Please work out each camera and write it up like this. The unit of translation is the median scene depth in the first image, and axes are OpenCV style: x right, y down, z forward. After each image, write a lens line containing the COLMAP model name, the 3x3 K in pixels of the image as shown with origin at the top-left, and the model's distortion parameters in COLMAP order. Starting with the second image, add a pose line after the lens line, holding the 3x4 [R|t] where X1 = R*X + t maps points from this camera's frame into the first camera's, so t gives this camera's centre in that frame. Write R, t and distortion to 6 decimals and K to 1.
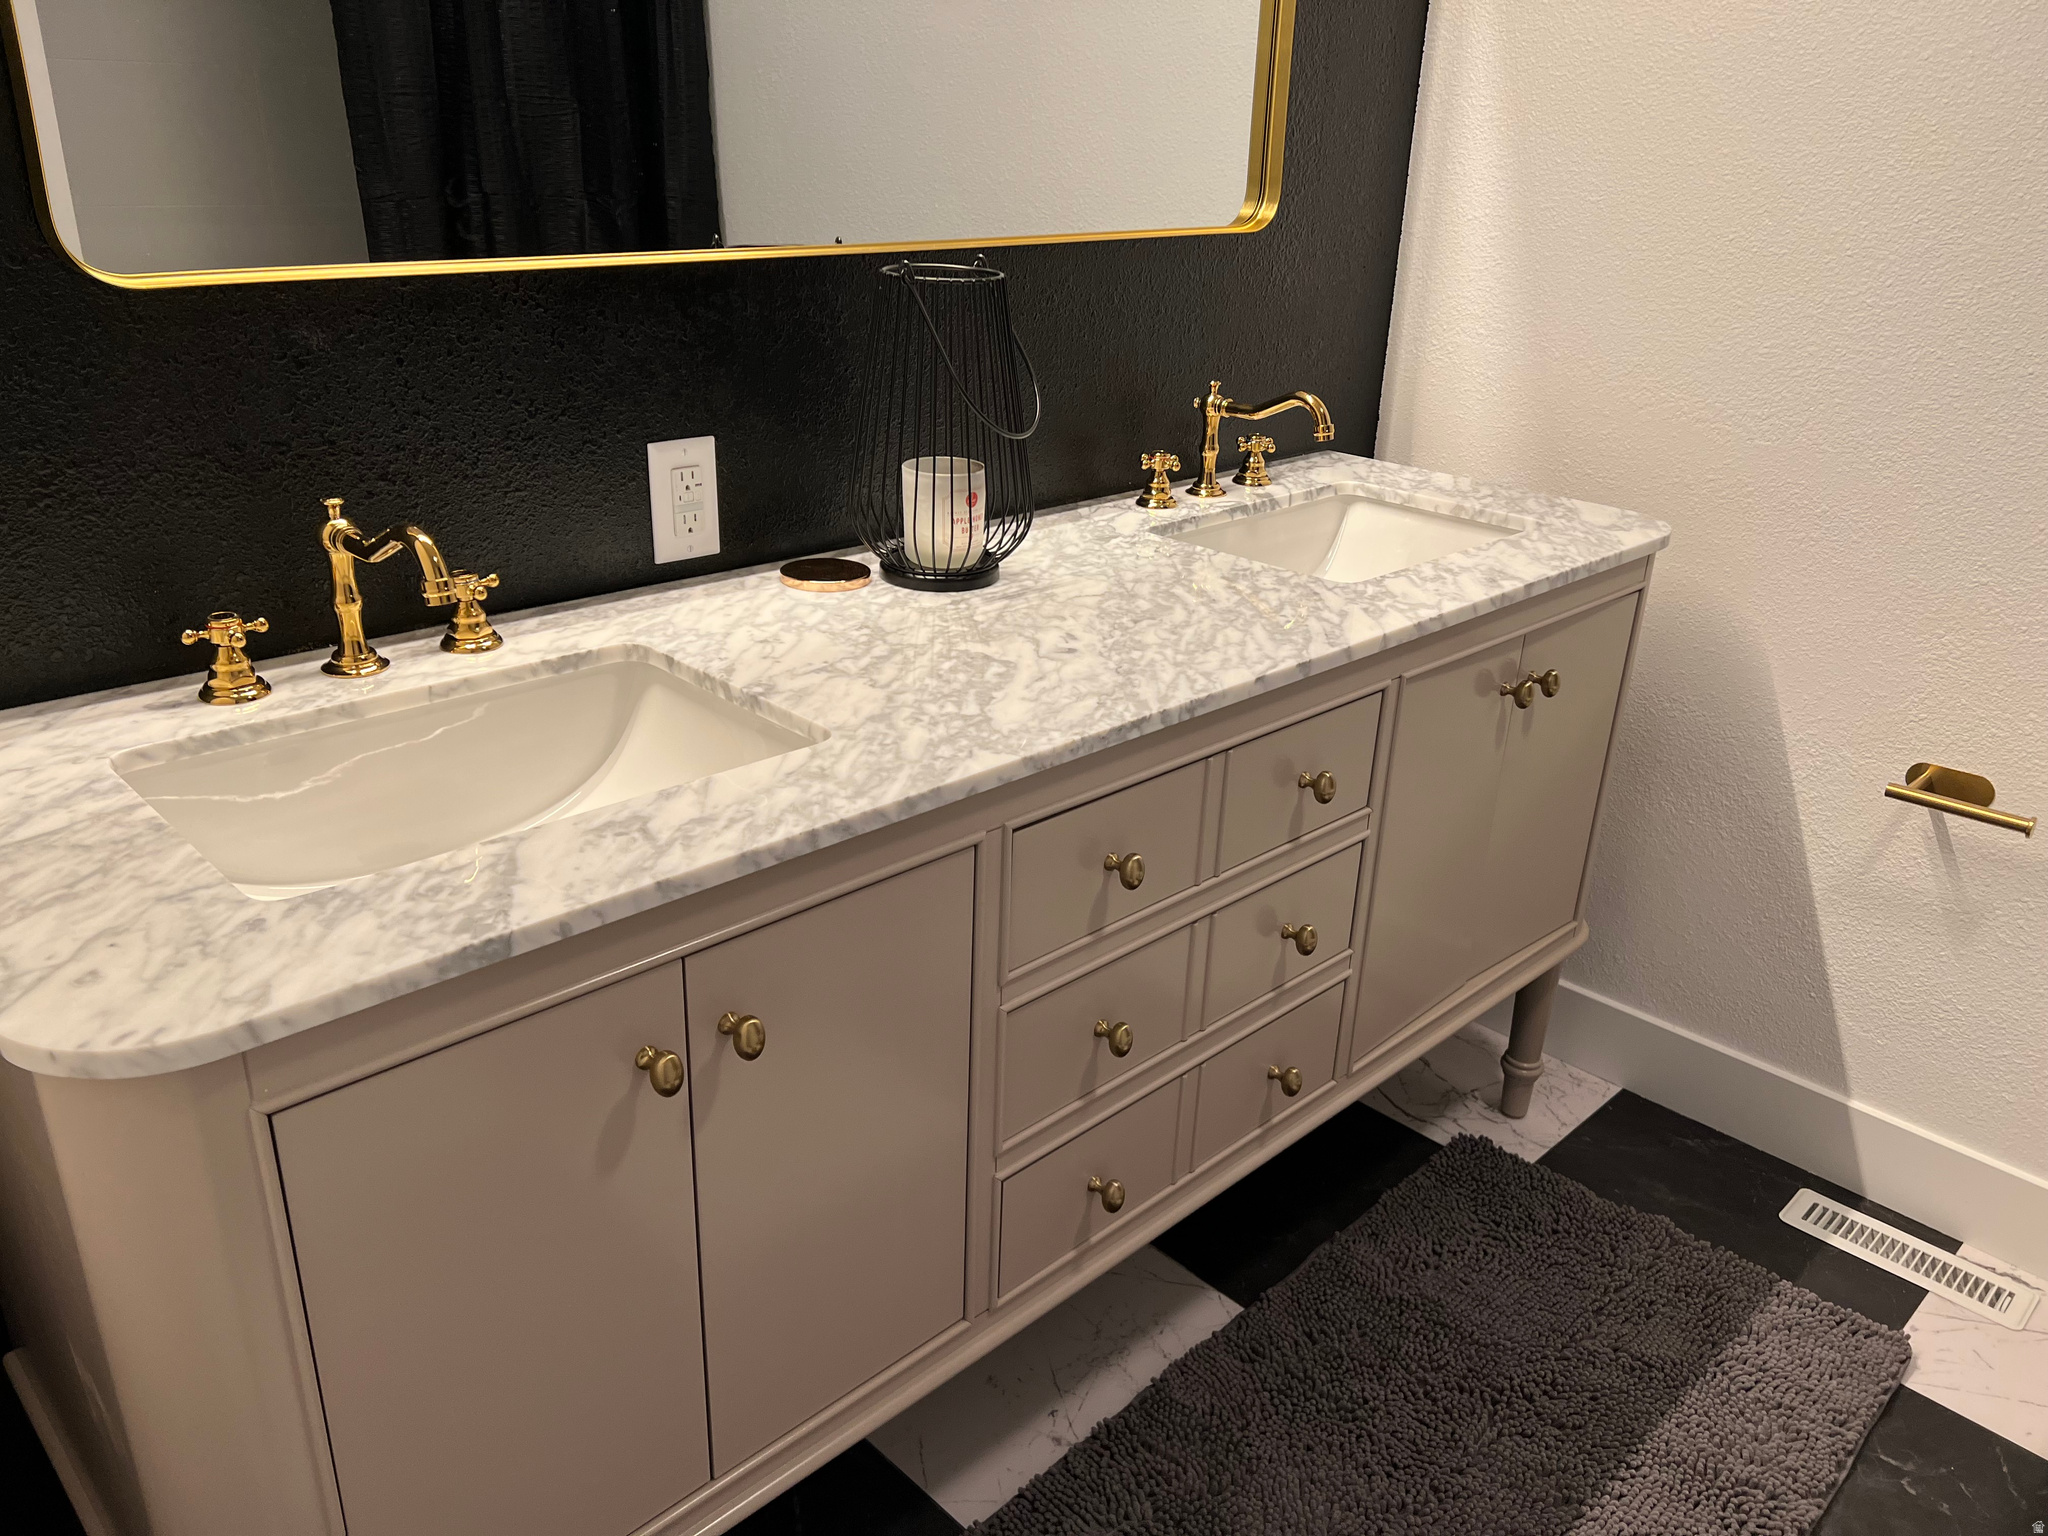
lens RADIAL K [[1533.5, 0, 1024.0], [0, 1533.5, 768.0], [0, 0, 1]] dist [0.132884, -0.179324]
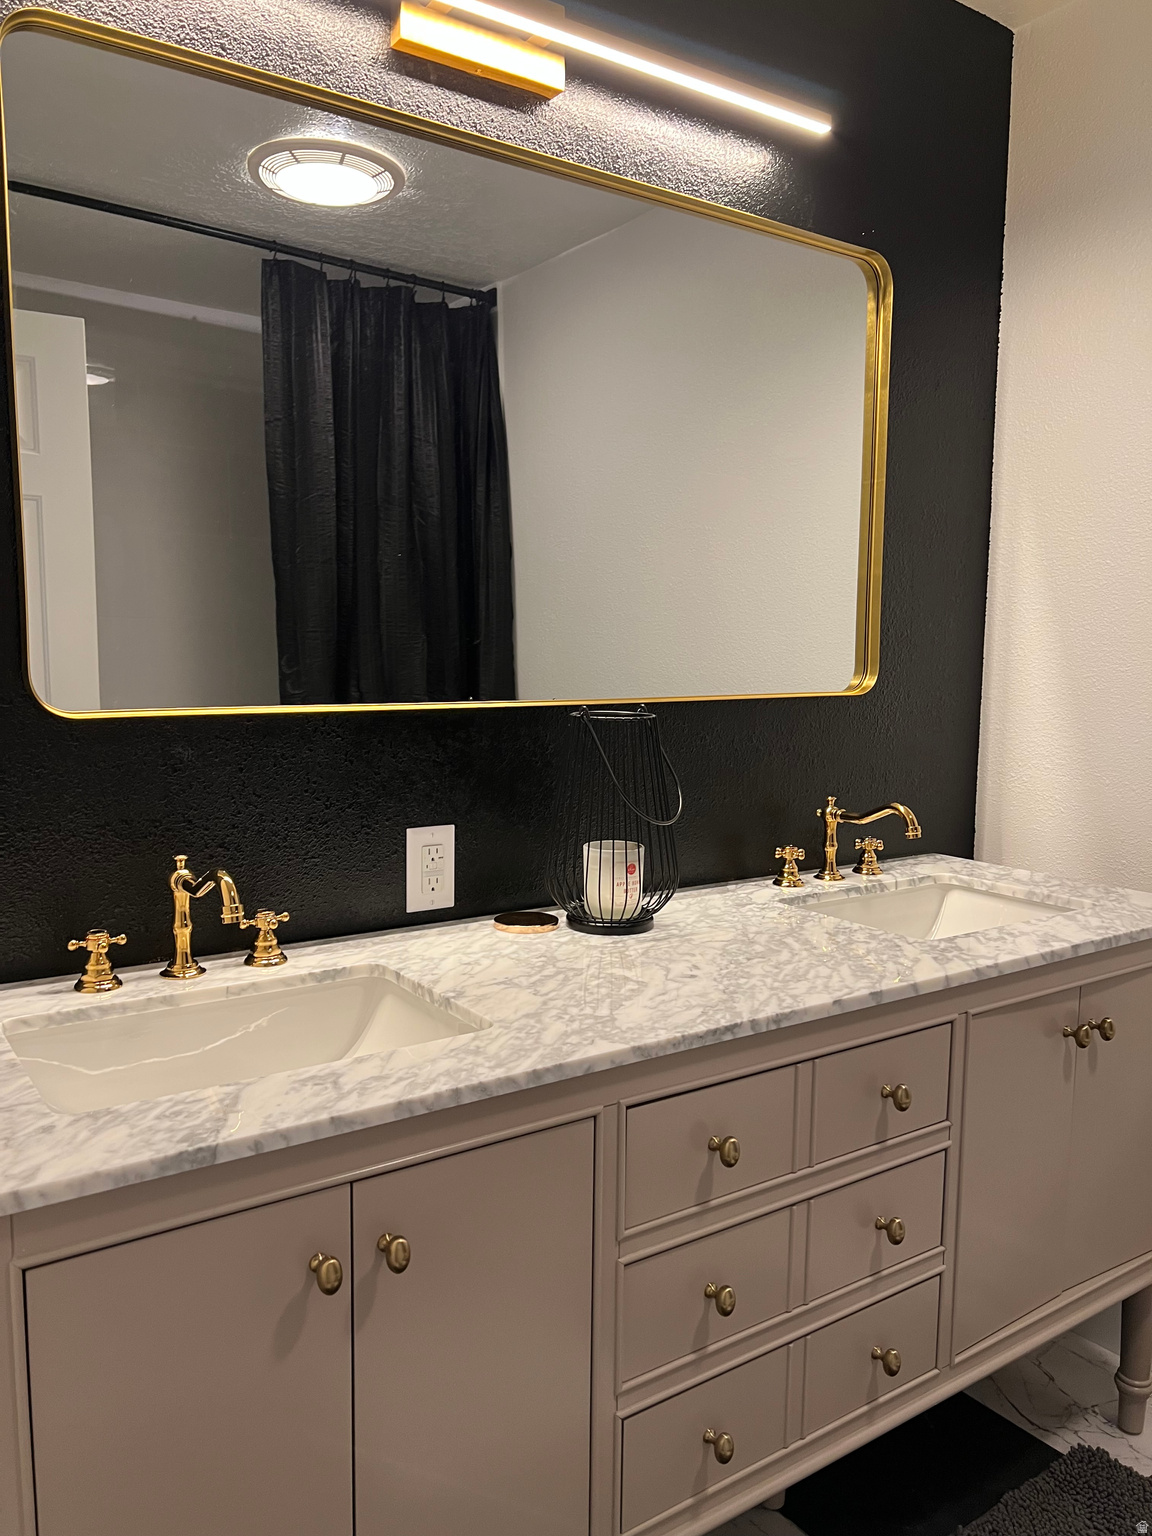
lens RADIAL K [[1161.6, 0, 578.6], [0, 1161.6, 797.5], [0, 0, 1]] dist [0.088624, -0.109193]
pose [[0.985361, -0.000067, -0.170482, 0.104571], [-0.047059, 0.961041, -0.272372, 0.052564], [0.163859, 0.276407, 0.946968, -0.004385]]
